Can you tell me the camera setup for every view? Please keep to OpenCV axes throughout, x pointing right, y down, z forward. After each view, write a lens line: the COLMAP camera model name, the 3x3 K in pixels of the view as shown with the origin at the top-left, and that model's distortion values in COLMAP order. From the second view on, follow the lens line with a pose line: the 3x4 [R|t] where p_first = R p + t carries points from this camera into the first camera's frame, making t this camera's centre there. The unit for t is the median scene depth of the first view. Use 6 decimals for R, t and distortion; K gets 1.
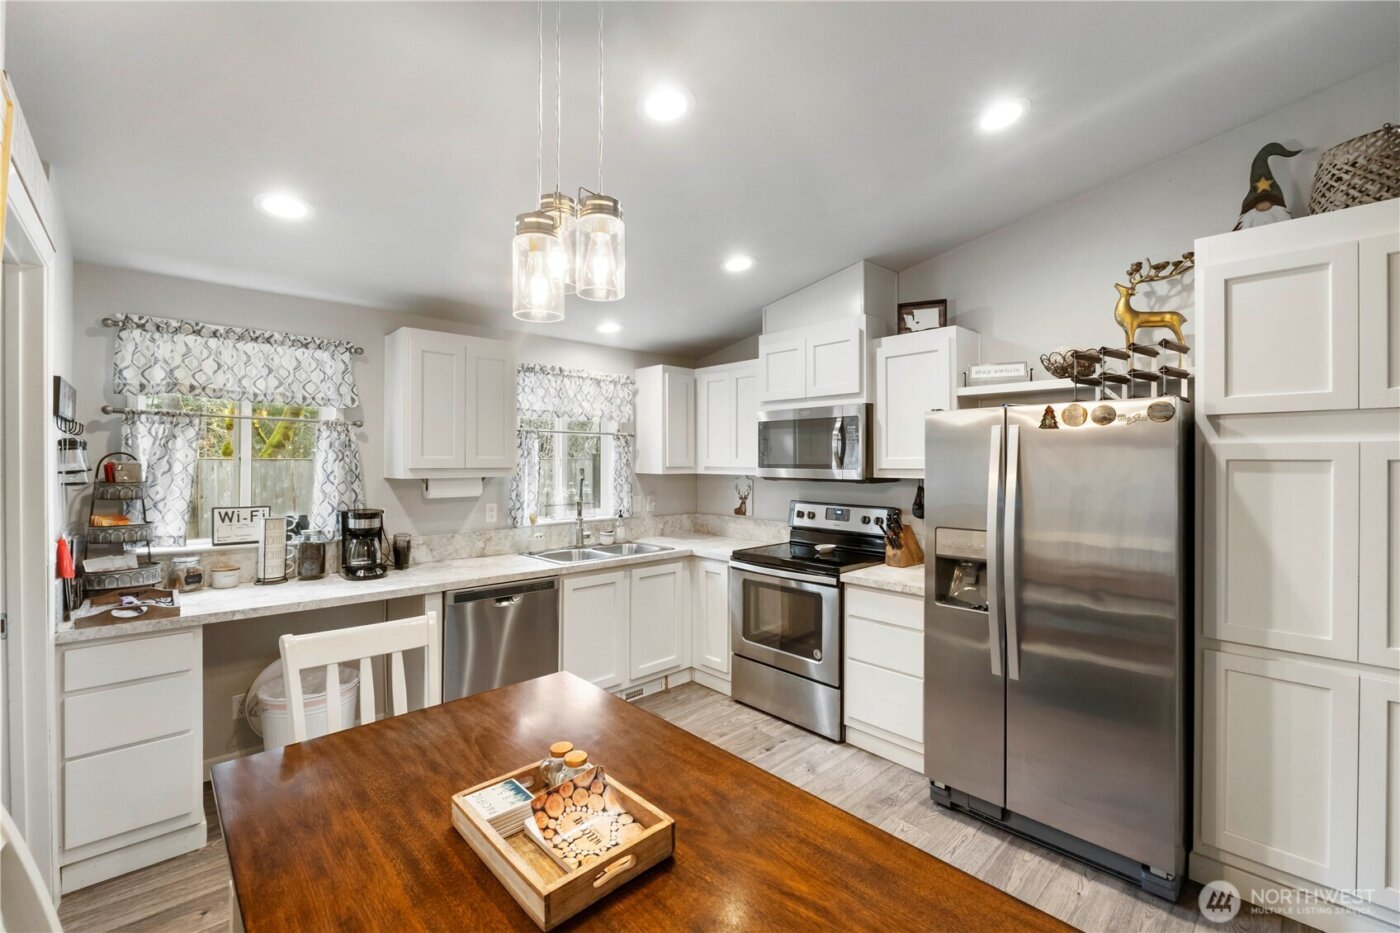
lens RADIAL K [[585.9, 0, 698.3], [0, 585.9, 461.4], [0, 0, 1]] dist [-0.007520, 0.000453]
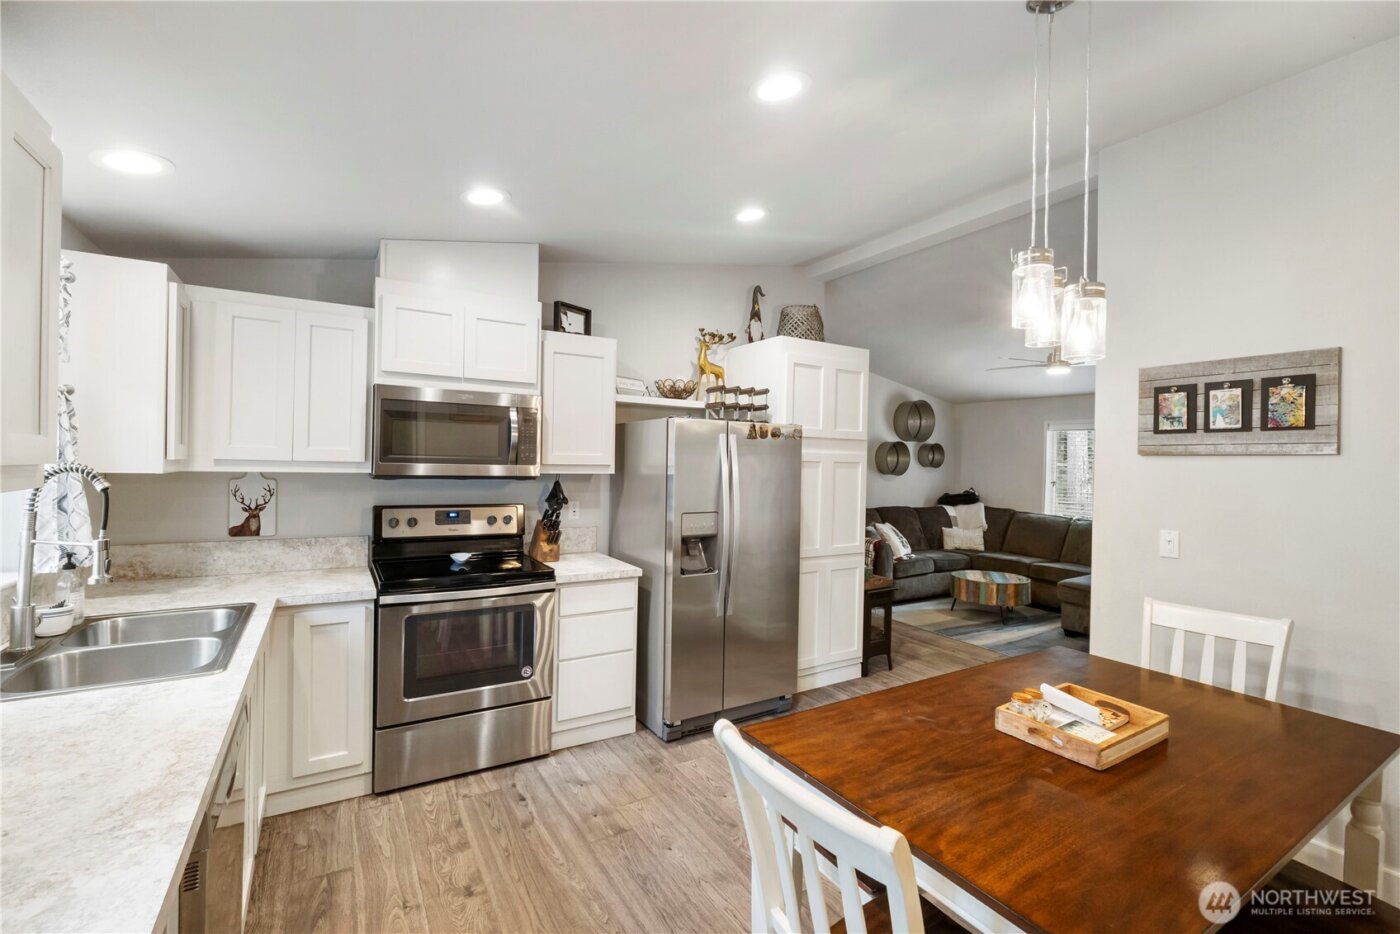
lens RADIAL K [[598.0, 0, 701.3], [0, 598.0, 463.0], [0, 0, 1]] dist [-0.007076, 0.000238]
pose [[0.212630, -0.001448, 0.977132, -0.606057], [-0.019423, 0.999795, 0.005708, -0.000279], [-0.976940, -0.020193, 0.212558, 0.526994]]
